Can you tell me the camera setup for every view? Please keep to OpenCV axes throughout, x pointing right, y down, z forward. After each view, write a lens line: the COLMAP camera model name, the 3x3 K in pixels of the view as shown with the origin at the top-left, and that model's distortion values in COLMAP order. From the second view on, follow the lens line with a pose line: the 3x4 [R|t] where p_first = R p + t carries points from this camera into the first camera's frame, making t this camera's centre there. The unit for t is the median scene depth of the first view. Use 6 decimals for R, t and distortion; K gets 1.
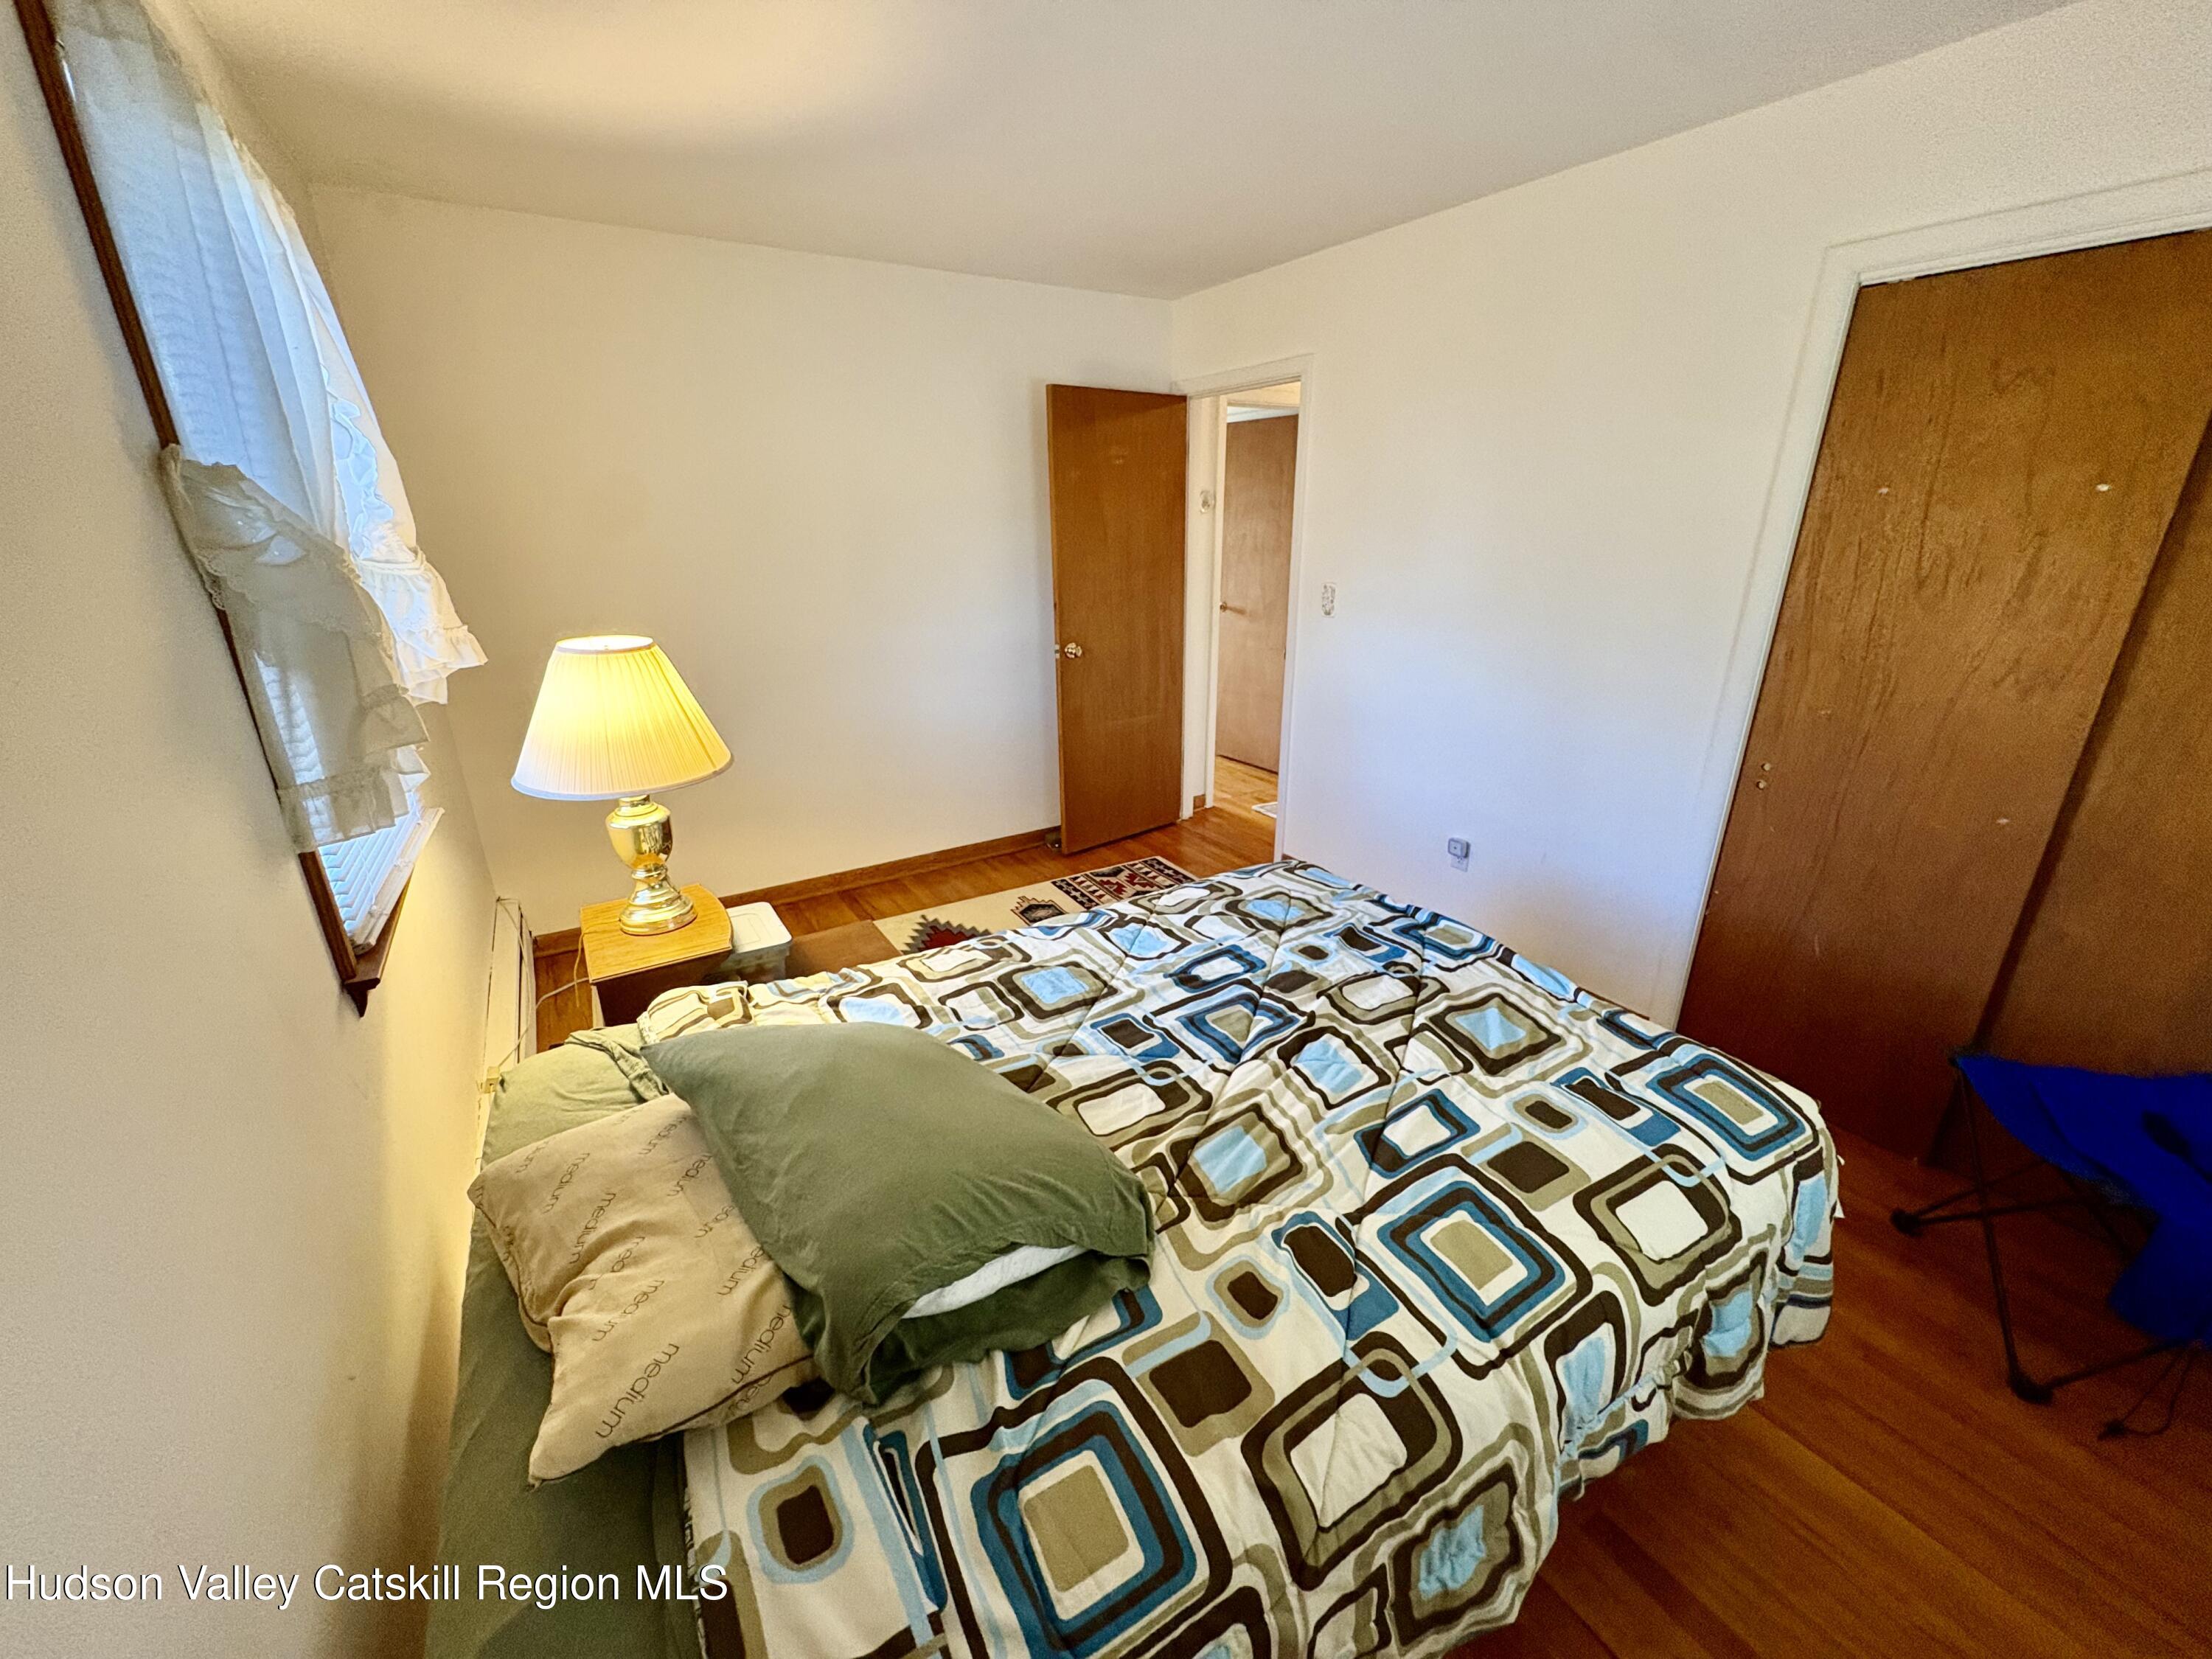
lens RADIAL K [[874.0, 0, 1113.2], [0, 874.0, 818.9], [0, 0, 1]] dist [-0.016244, -0.002231]
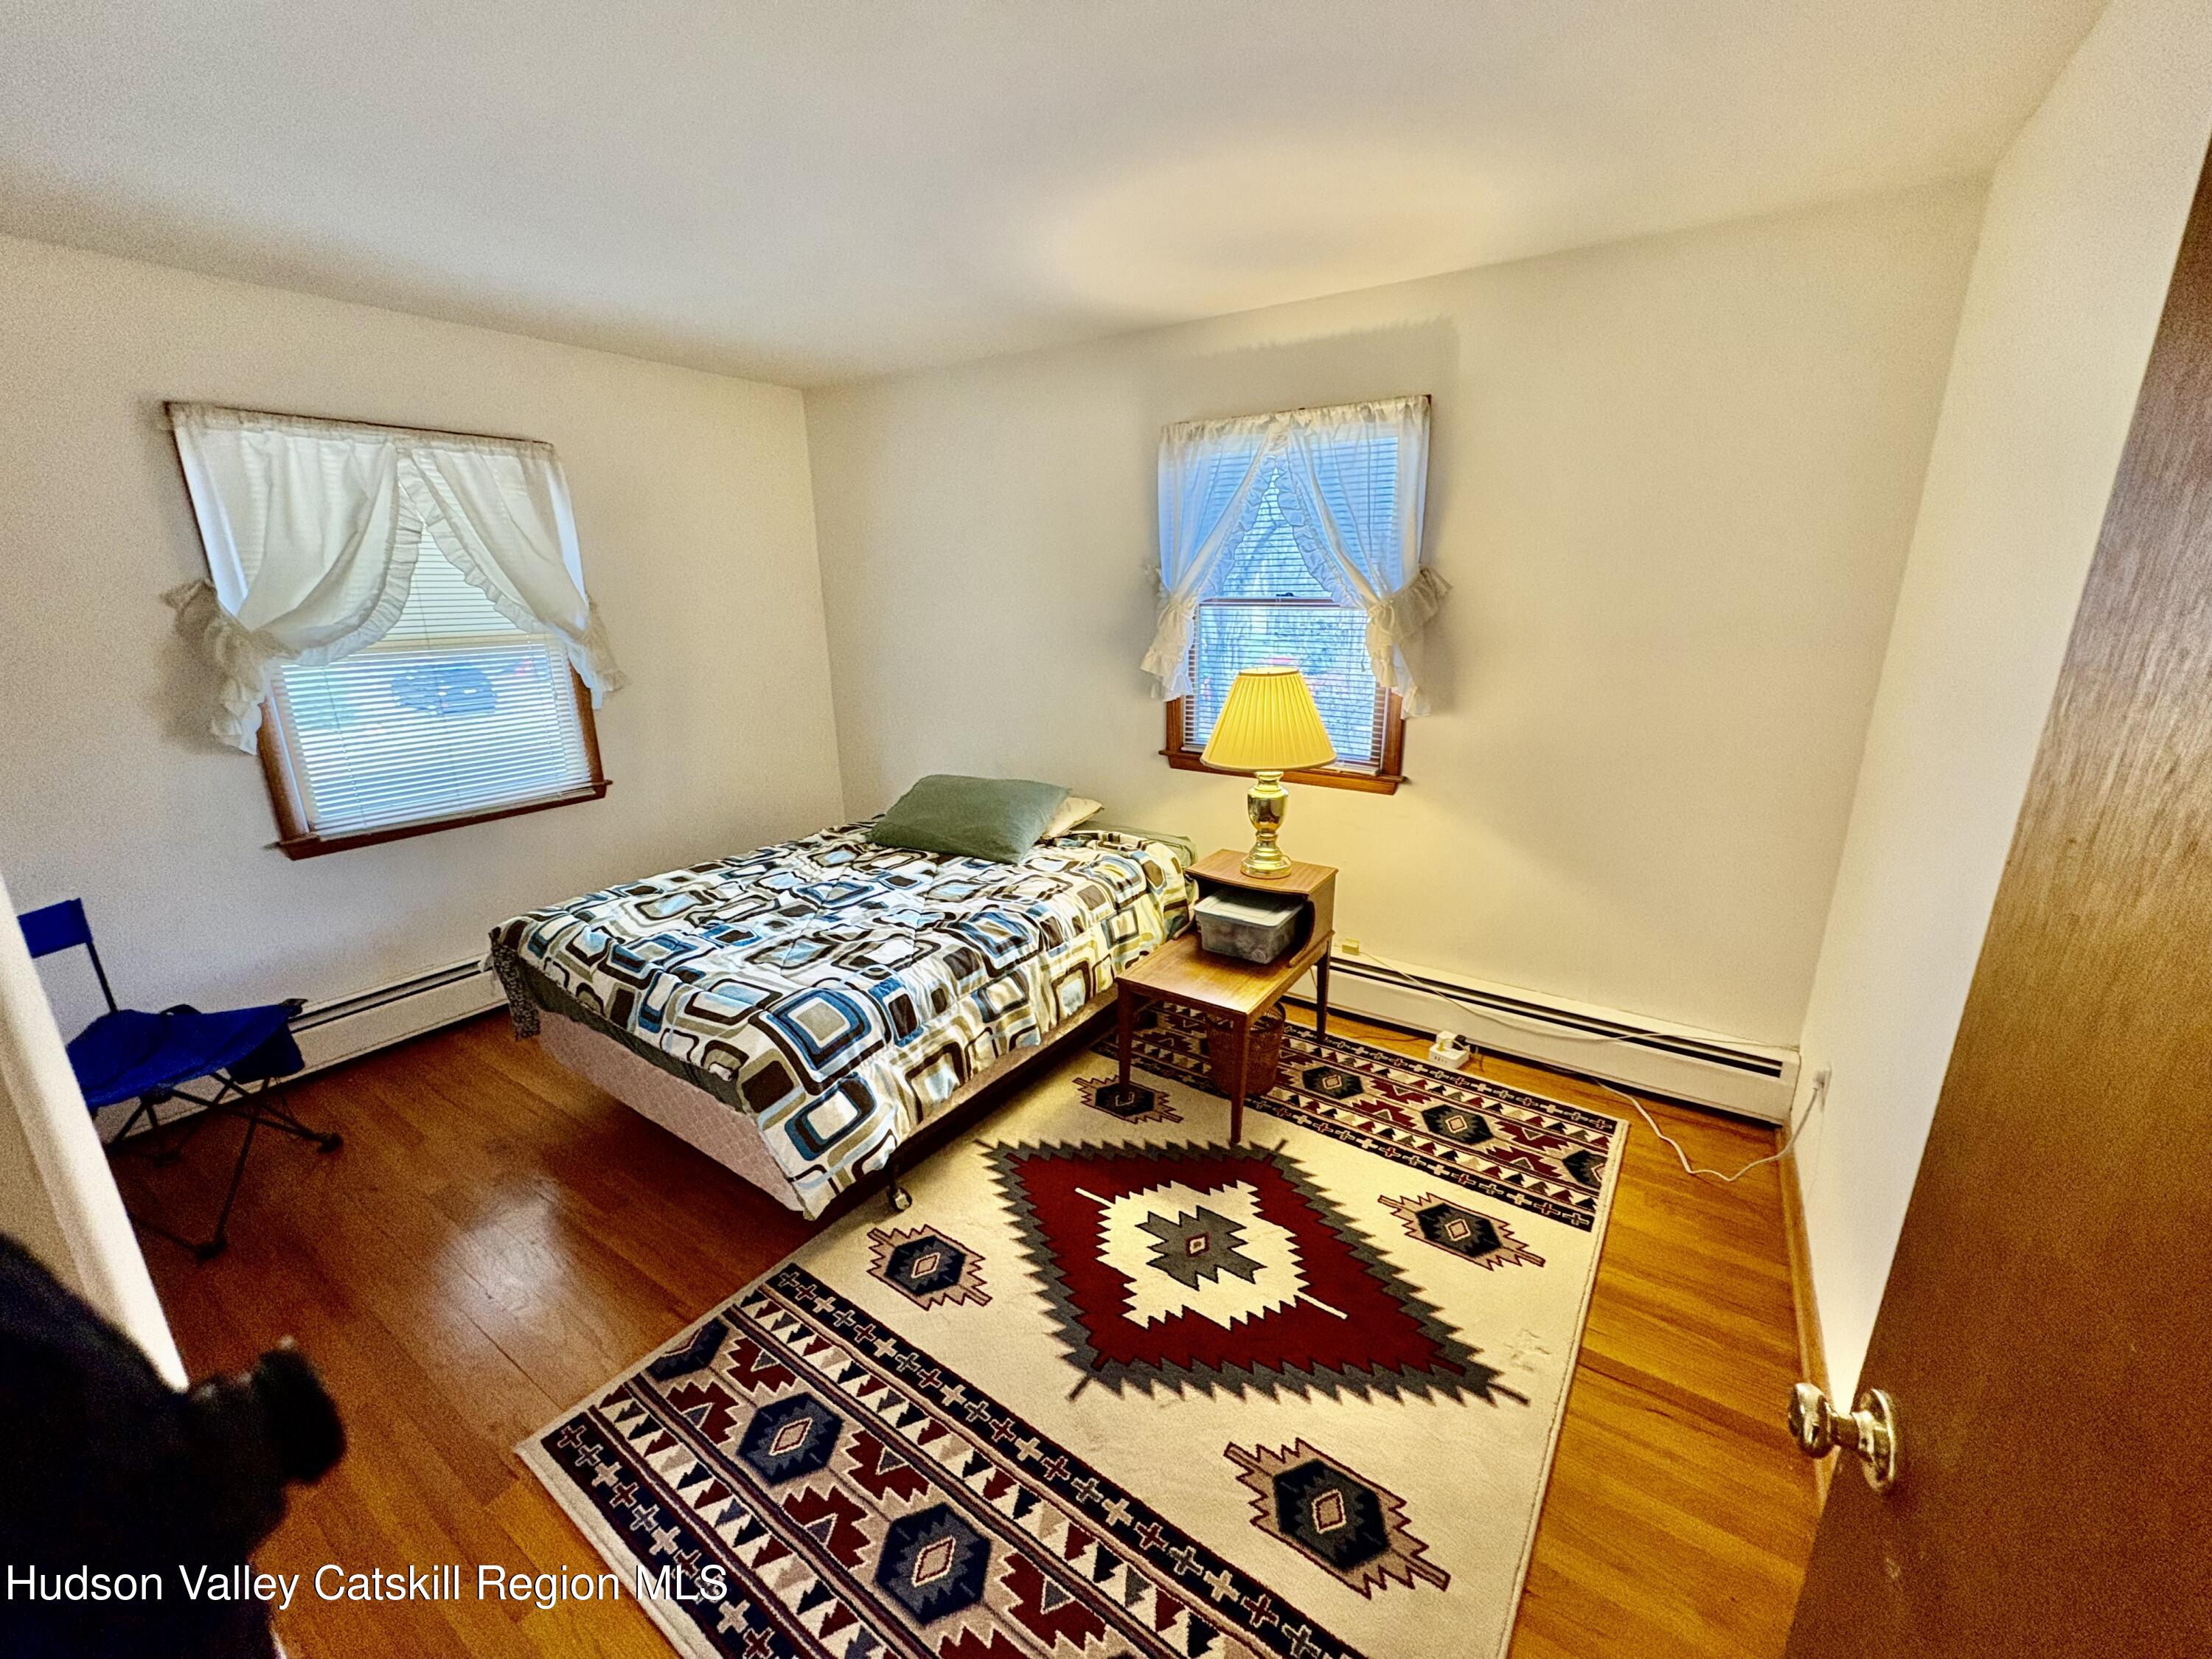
lens RADIAL K [[874.0, 0, 1106.6], [0, 874.0, 827.1], [0, 0, 1]] dist [-0.016244, -0.002231]
pose [[-0.910210, 0.117305, -0.397186, 0.008559], [-0.135658, 0.821688, 0.553557, -0.828551], [0.391298, 0.557735, -0.731995, 2.246527]]
